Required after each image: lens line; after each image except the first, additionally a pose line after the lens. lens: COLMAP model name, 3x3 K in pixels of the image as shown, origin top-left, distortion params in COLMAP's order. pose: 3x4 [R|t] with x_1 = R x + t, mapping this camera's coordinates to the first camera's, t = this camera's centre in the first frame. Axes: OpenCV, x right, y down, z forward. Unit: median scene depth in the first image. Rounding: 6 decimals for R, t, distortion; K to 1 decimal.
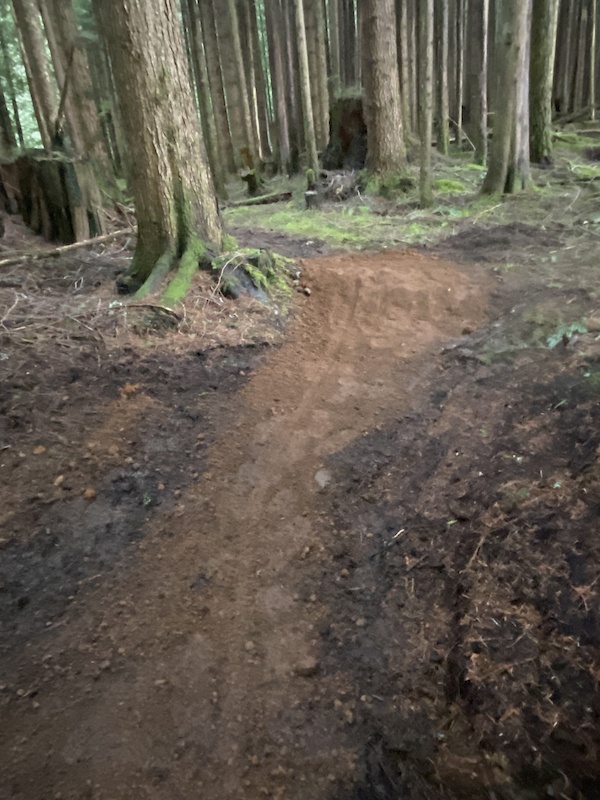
lens RADIAL K [[548.9, 0, 300.0], [0, 548.9, 400.0], [0, 0, 1]] dist [0.036110, -0.004077]
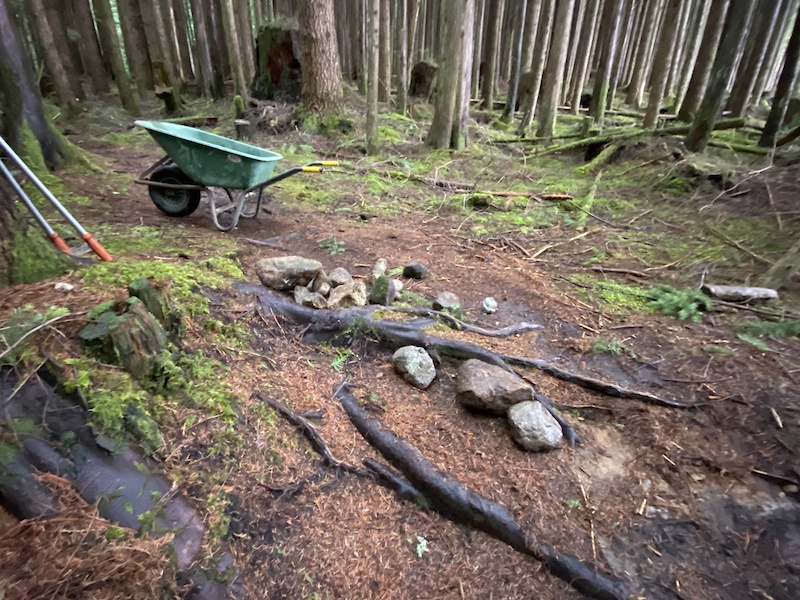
lens RADIAL K [[379.8, 0, 400.0], [0, 379.8, 300.0], [0, 0, 1]] dist [-0.003437, -0.001157]
pose [[0.916690, -0.057152, 0.395492, -0.004299], [0.030902, 0.996894, 0.072434, -0.122346], [-0.398403, -0.054178, 0.915609, 0.314113]]
